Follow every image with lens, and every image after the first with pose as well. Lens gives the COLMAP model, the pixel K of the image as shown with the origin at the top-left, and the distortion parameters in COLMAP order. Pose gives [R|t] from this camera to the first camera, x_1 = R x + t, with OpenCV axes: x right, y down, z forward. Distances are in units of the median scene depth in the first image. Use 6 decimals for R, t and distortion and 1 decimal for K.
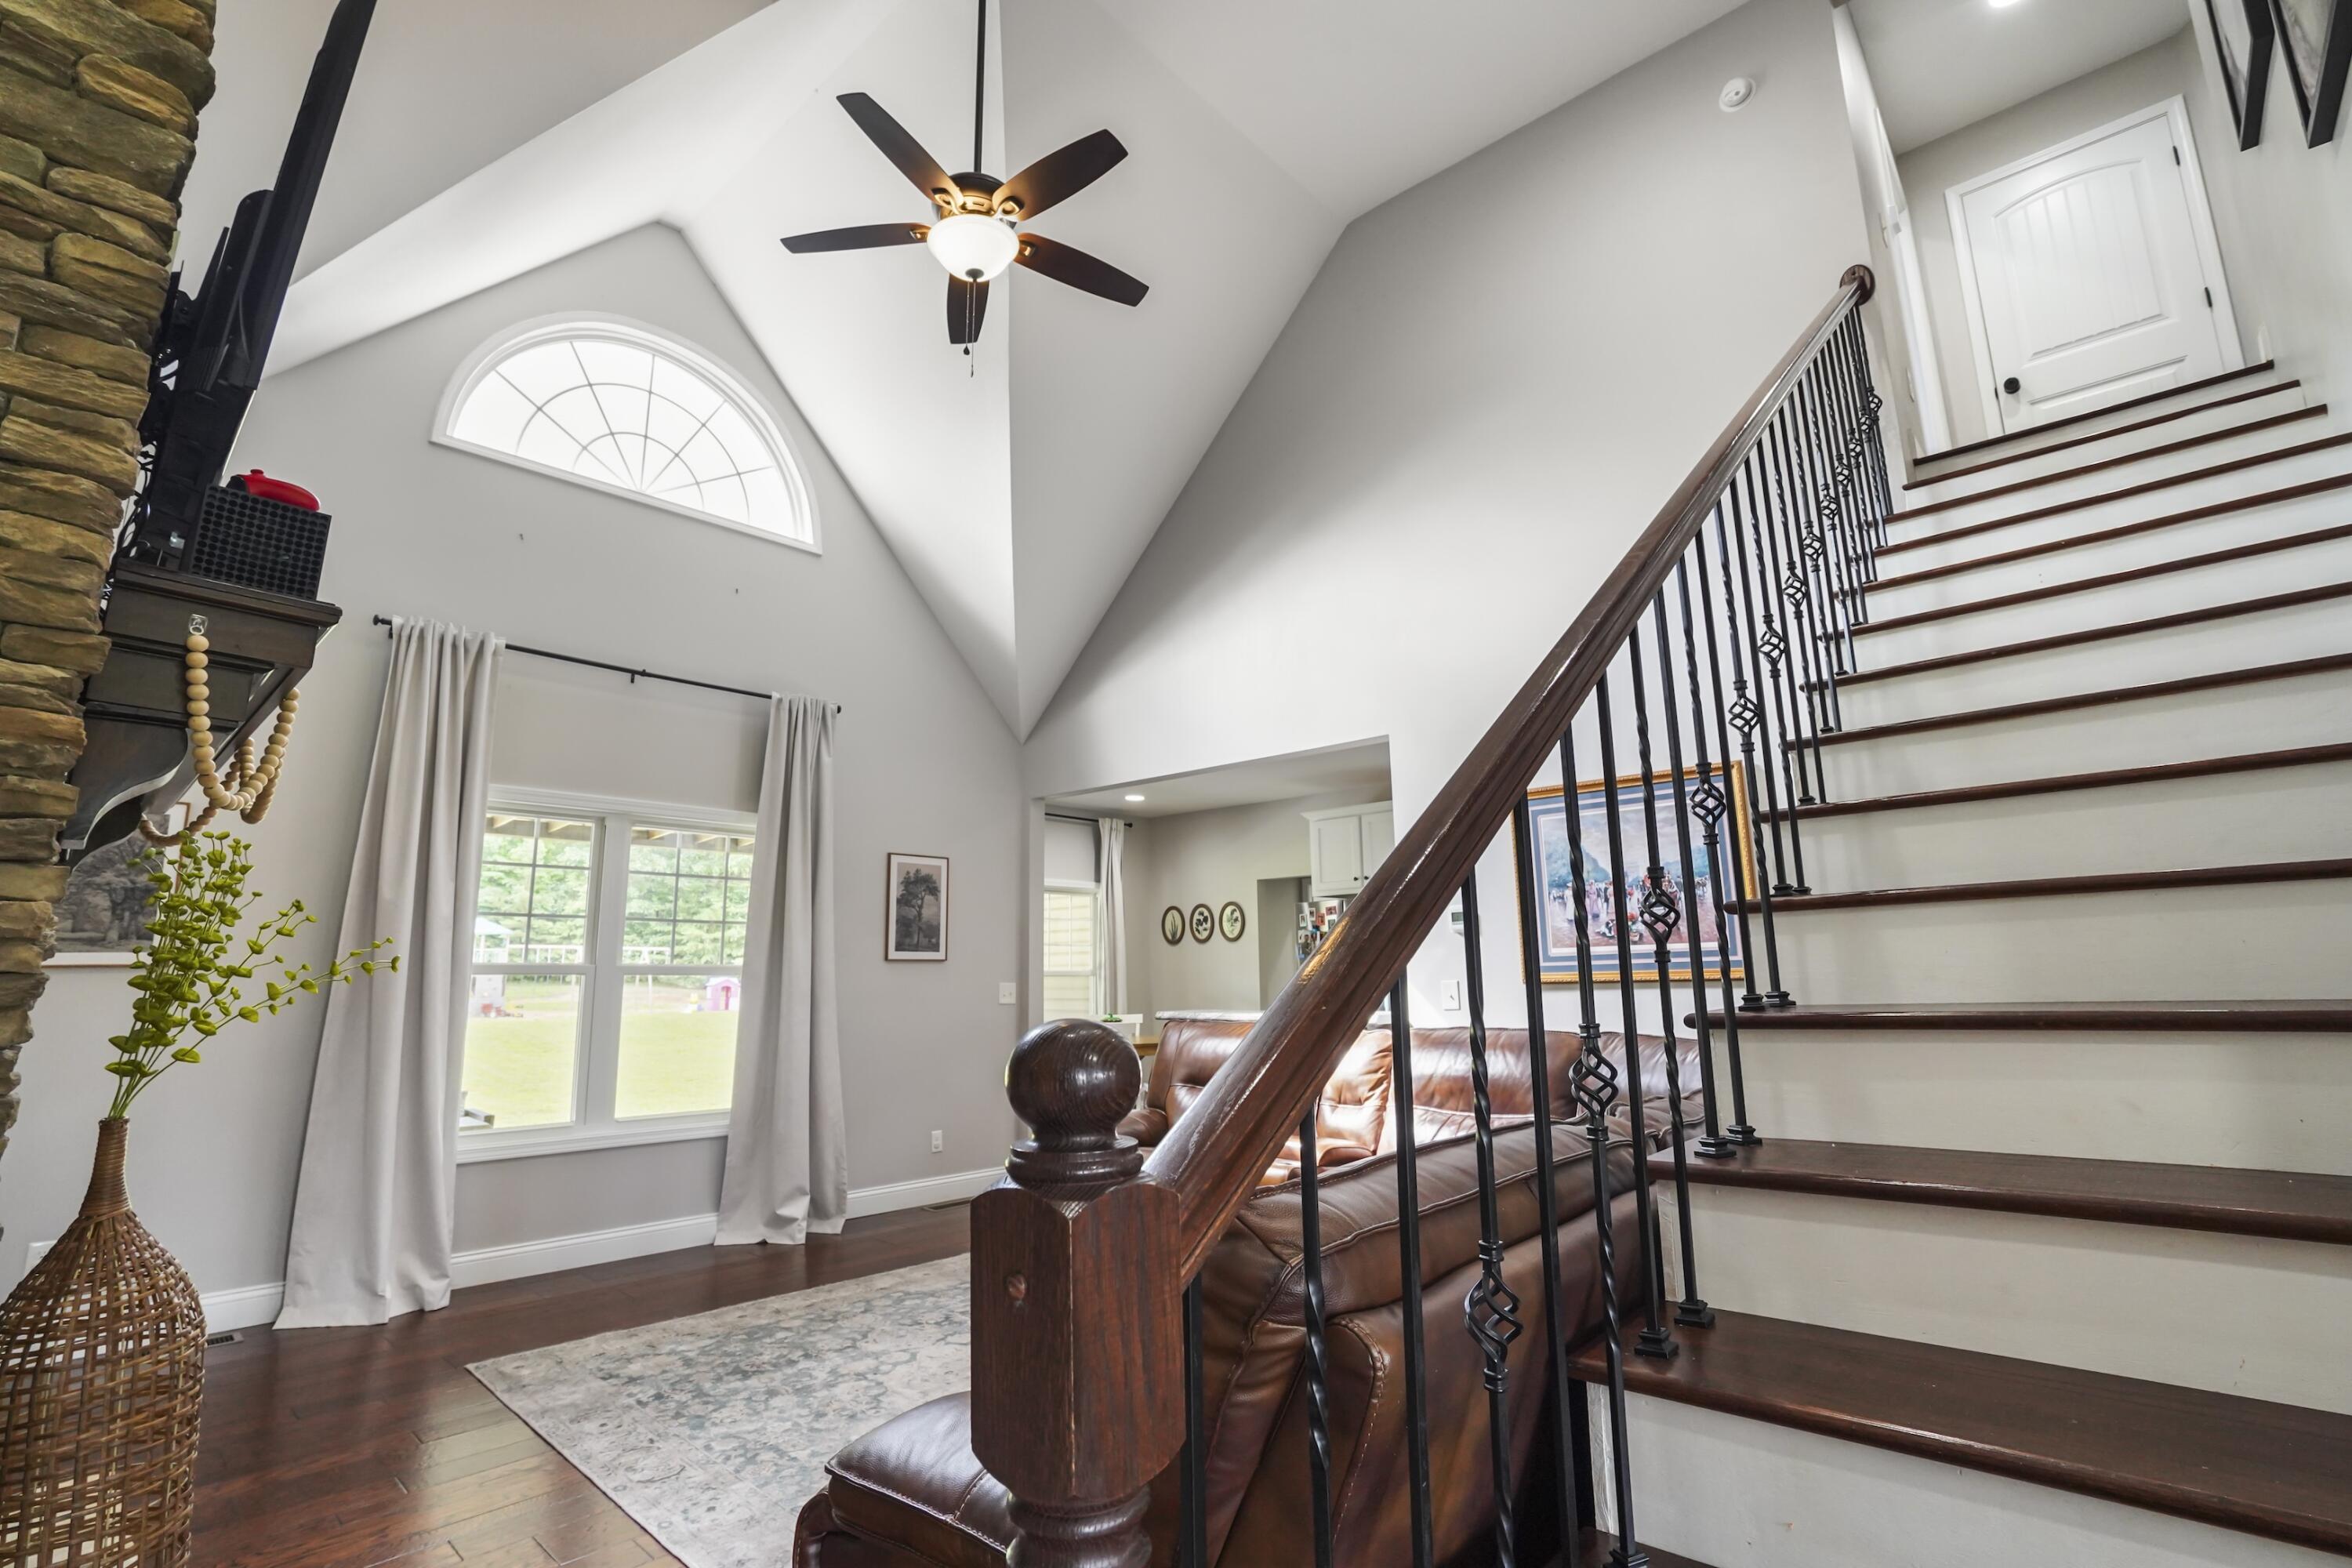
lens RADIAL K [[1079.1, 0, 1176.0], [0, 1079.1, 784.0], [0, 0, 1]] dist [-0.027696, 0.000213]
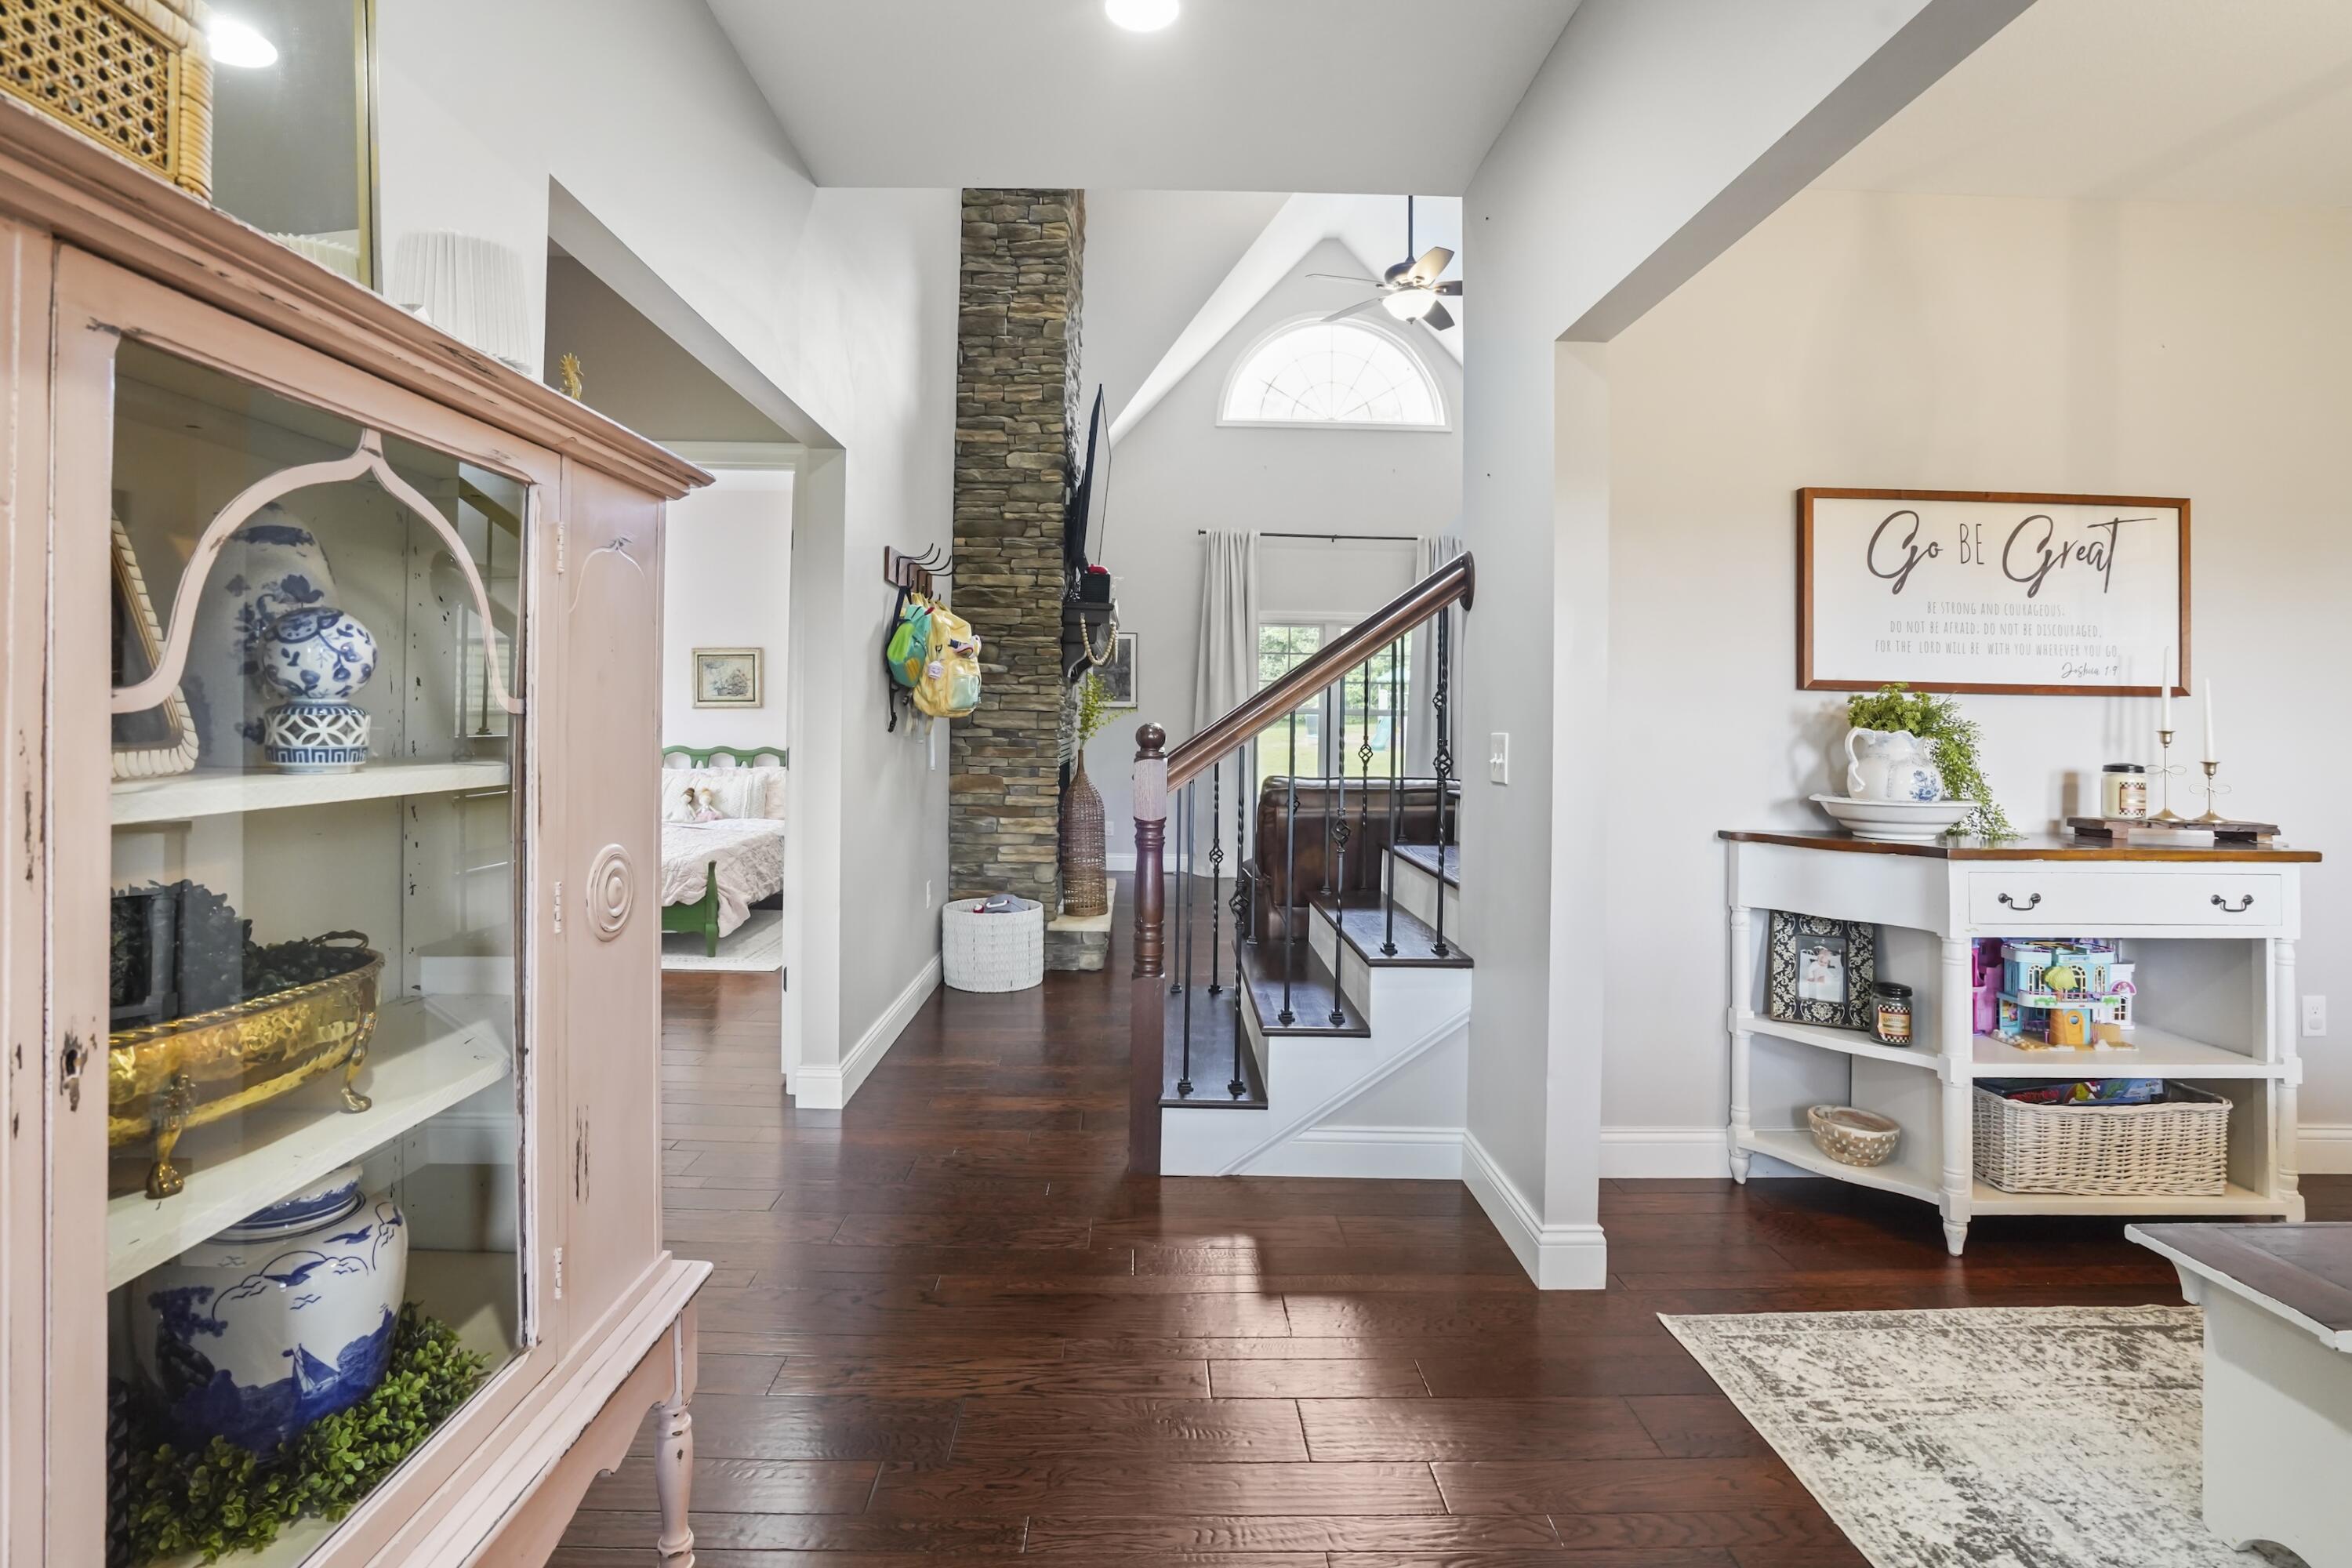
lens RADIAL K [[1079.1, 0, 1176.0], [0, 1079.1, 784.0], [0, 0, 1]] dist [-0.027696, 0.000213]
pose [[0.704664, 0.072936, -0.705782, 0.705761], [0.092284, 0.976833, 0.193085, -0.099577], [0.703514, -0.201193, 0.681608, -0.511021]]
